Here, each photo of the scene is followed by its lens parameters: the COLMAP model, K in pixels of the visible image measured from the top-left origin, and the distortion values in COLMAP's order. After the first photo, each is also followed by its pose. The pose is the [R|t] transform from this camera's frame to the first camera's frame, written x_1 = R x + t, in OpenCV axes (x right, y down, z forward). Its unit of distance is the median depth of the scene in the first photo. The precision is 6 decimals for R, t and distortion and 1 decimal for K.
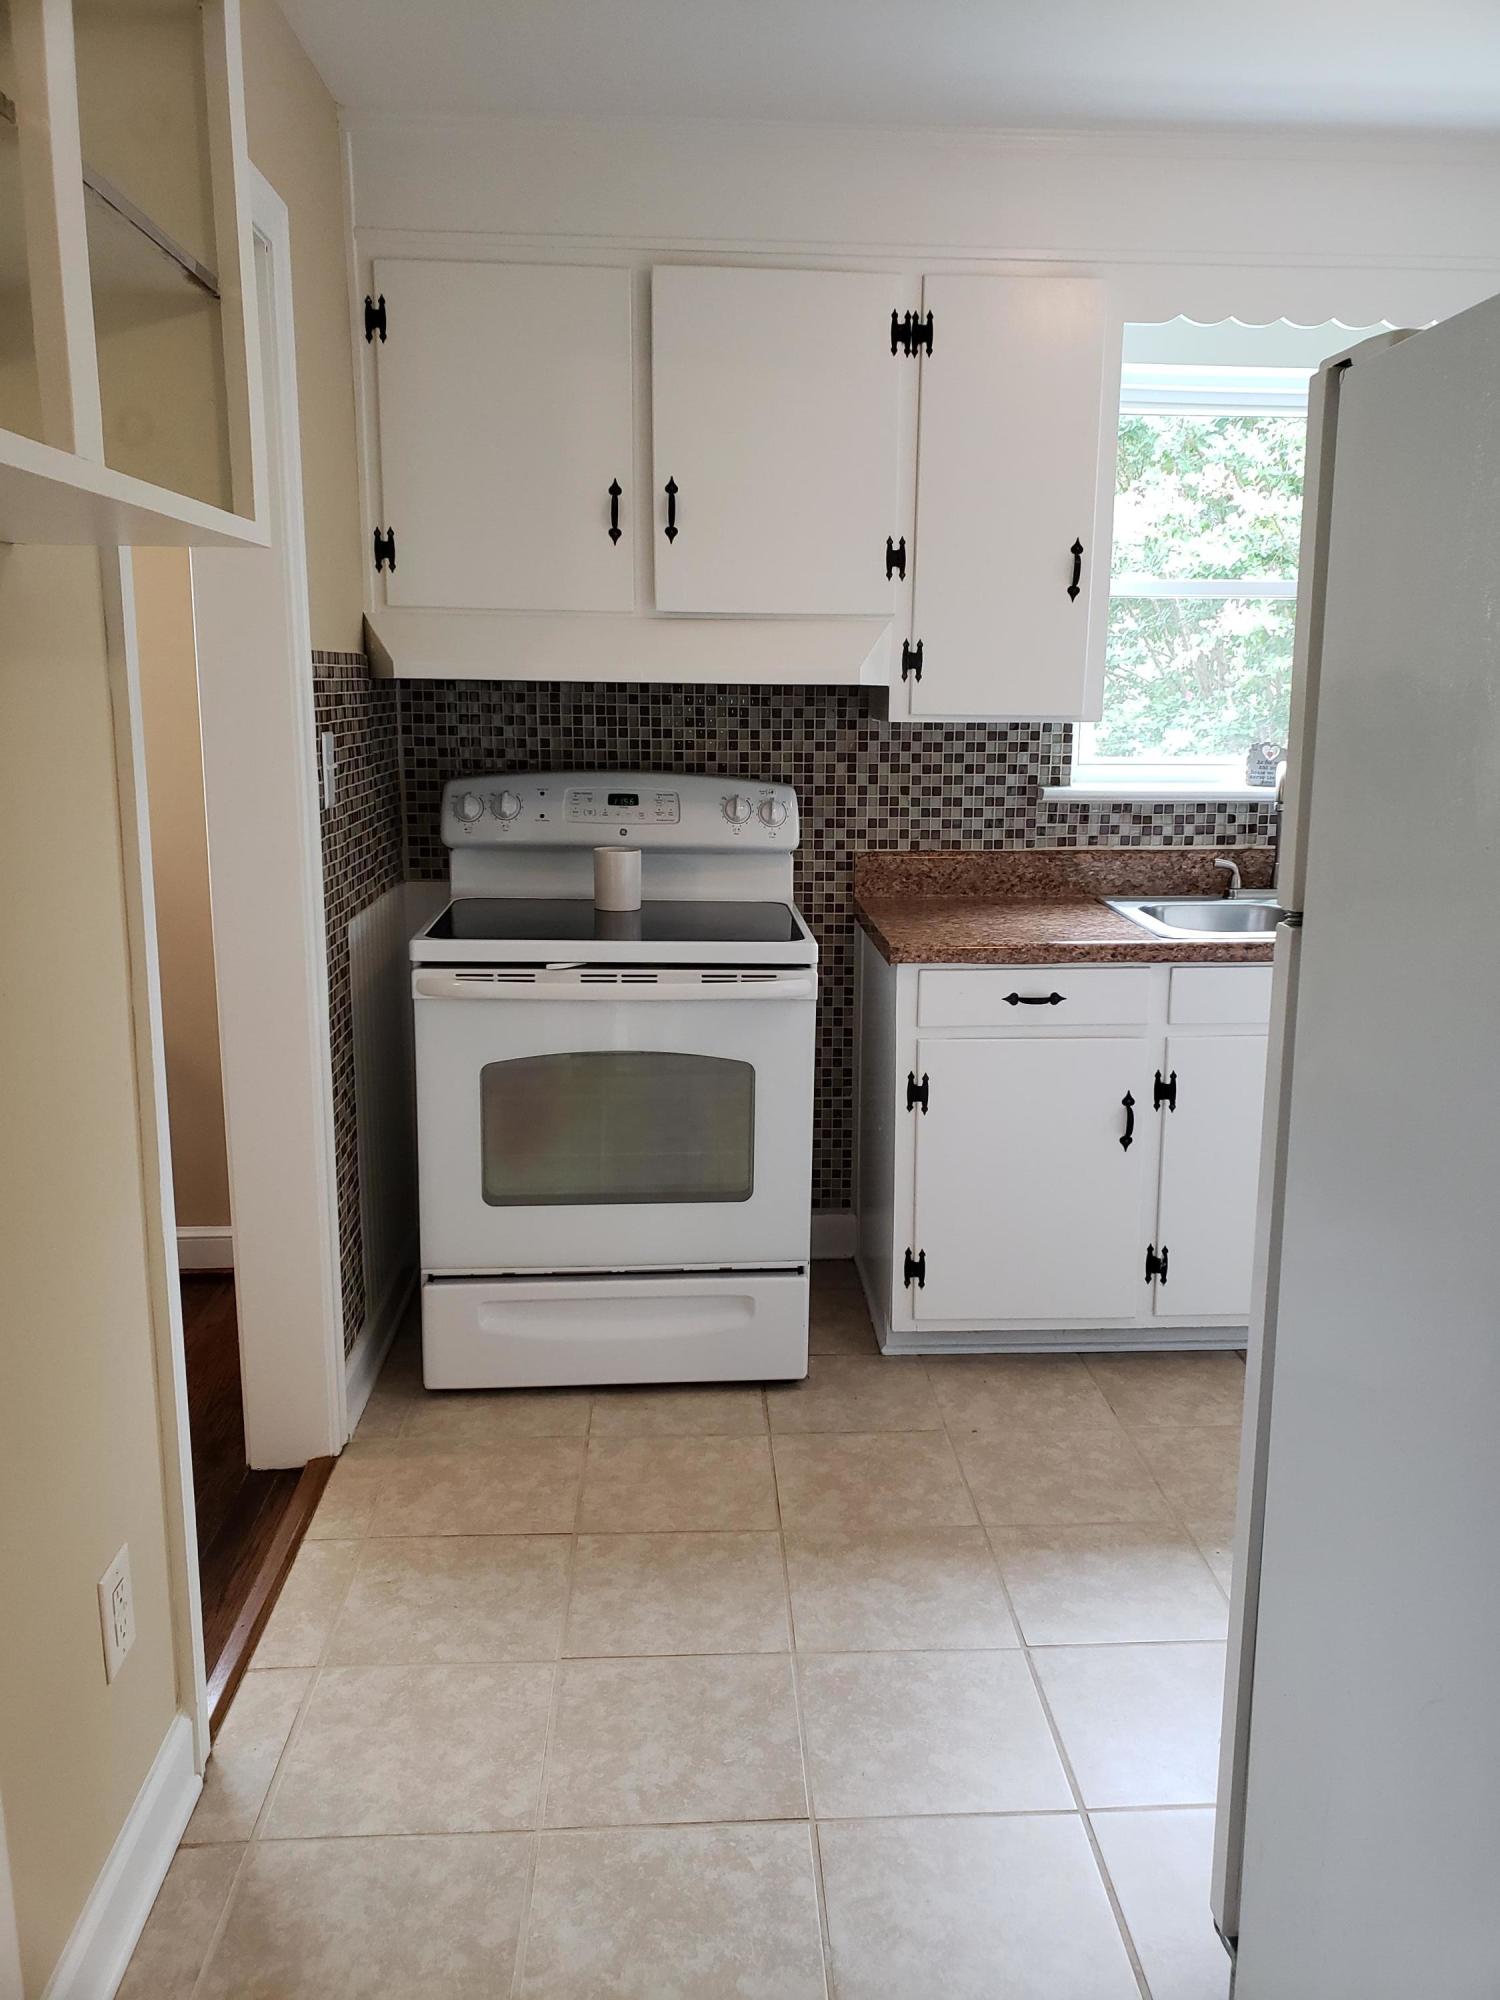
lens RADIAL K [[1536.6, 0, 745.9], [0, 1536.6, 987.4], [0, 0, 1]] dist [0.095680, -0.118461]
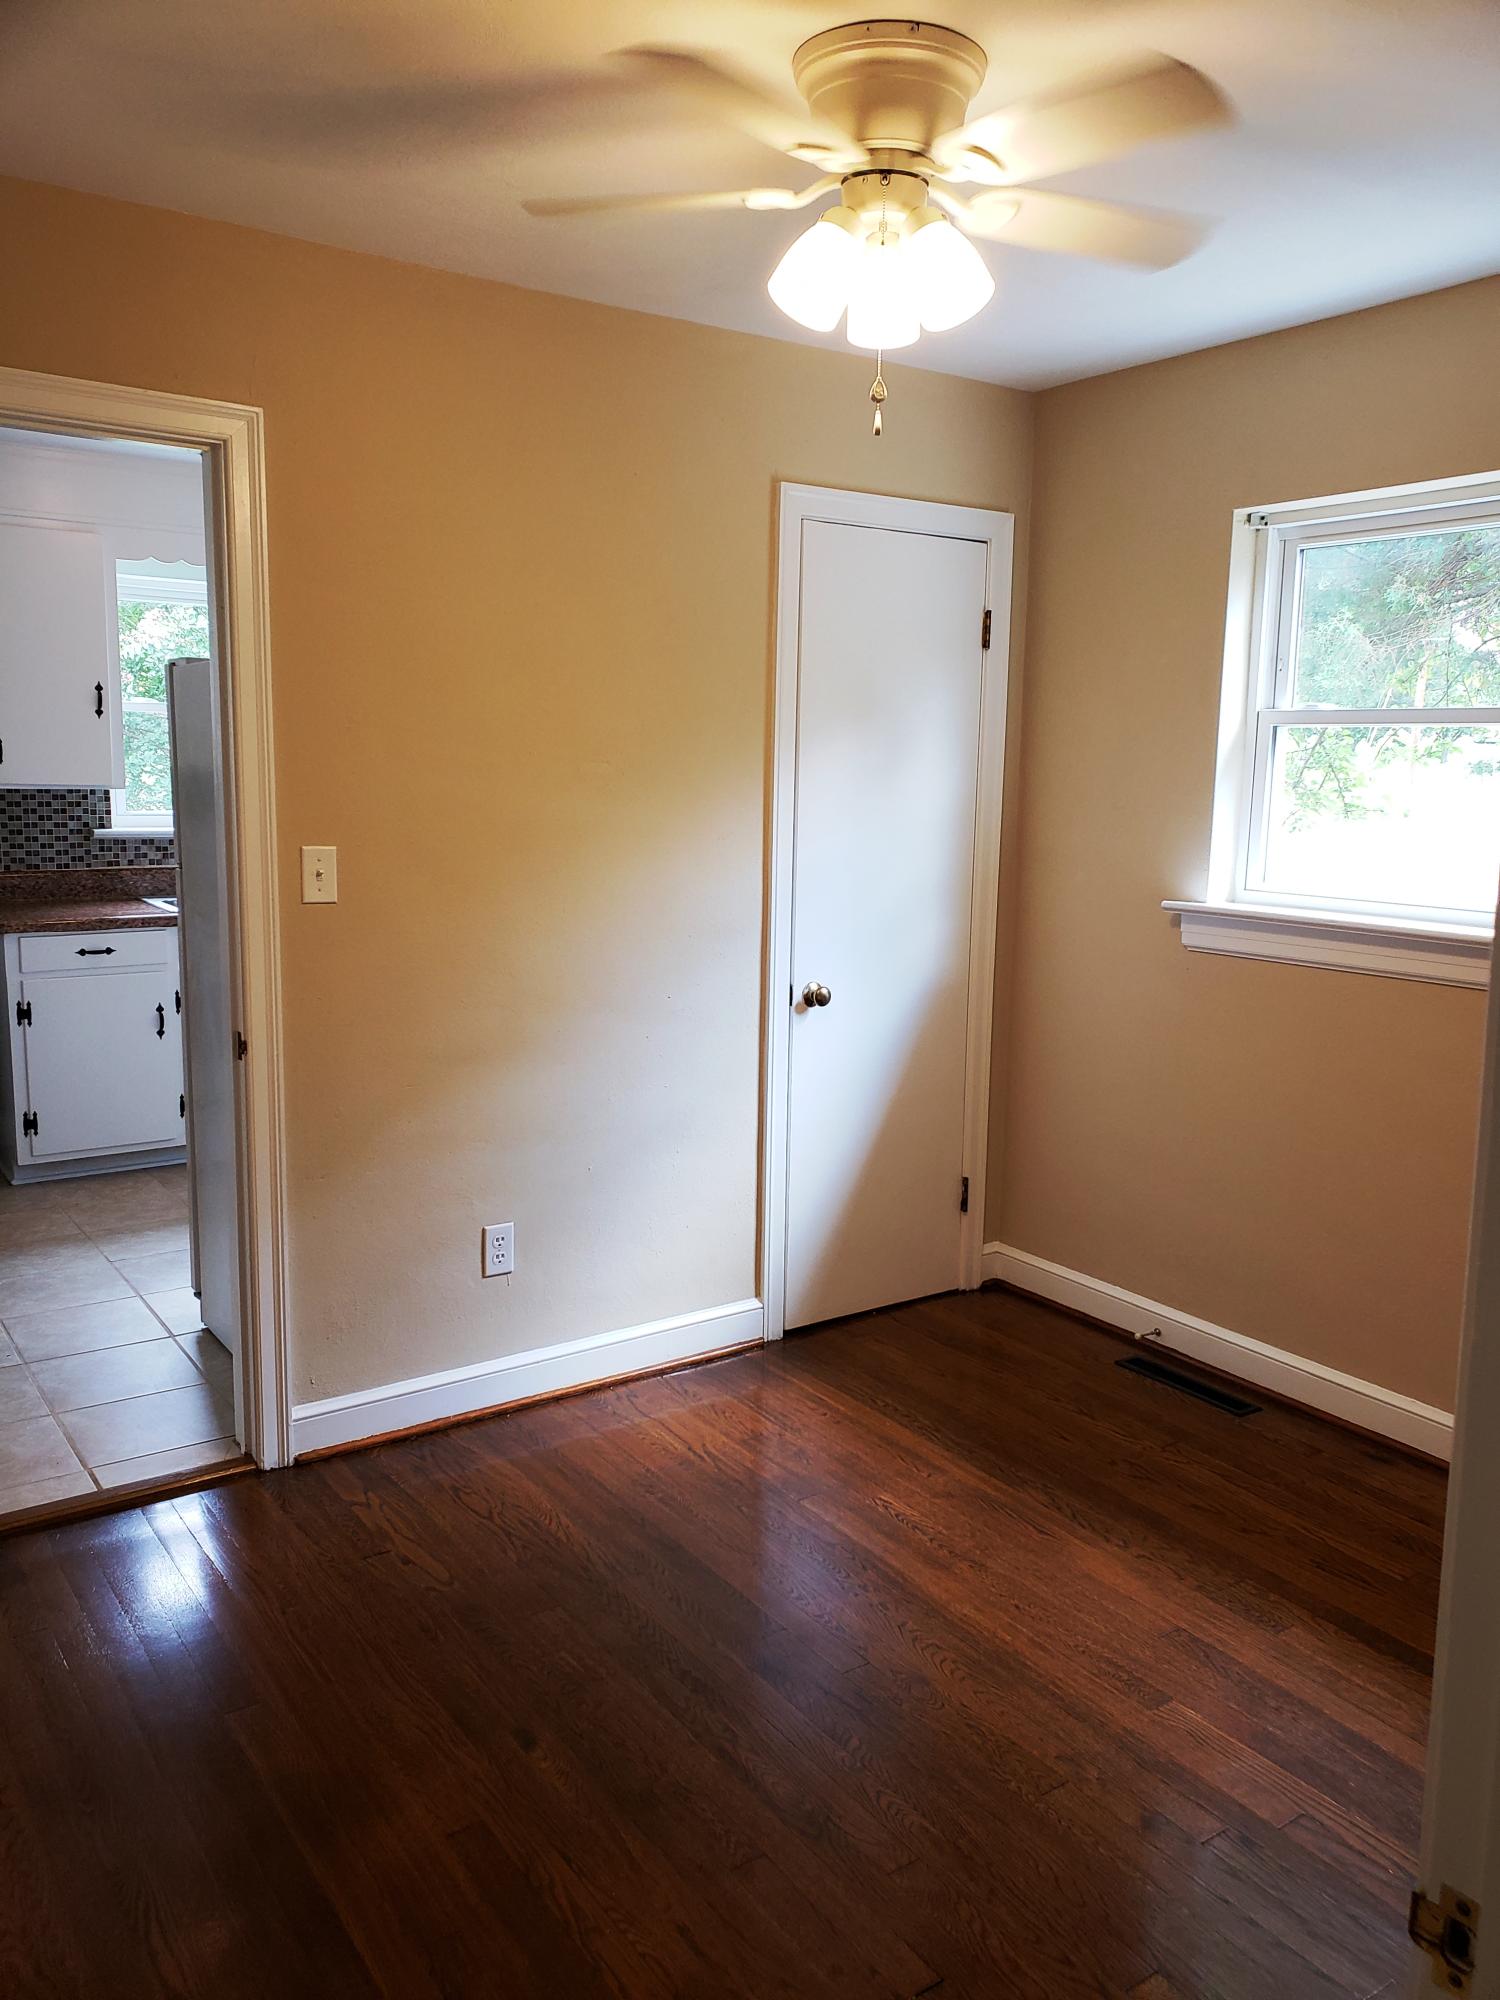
lens RADIAL K [[1536.6, 0, 745.9], [0, 1536.6, 987.4], [0, 0, 1]] dist [0.095680, -0.118461]
pose [[0.845223, -0.069964, 0.529814, -0.101414], [0.089754, 0.995896, -0.011673, 0.111913], [-0.526823, 0.057419, 0.848033, -0.707613]]
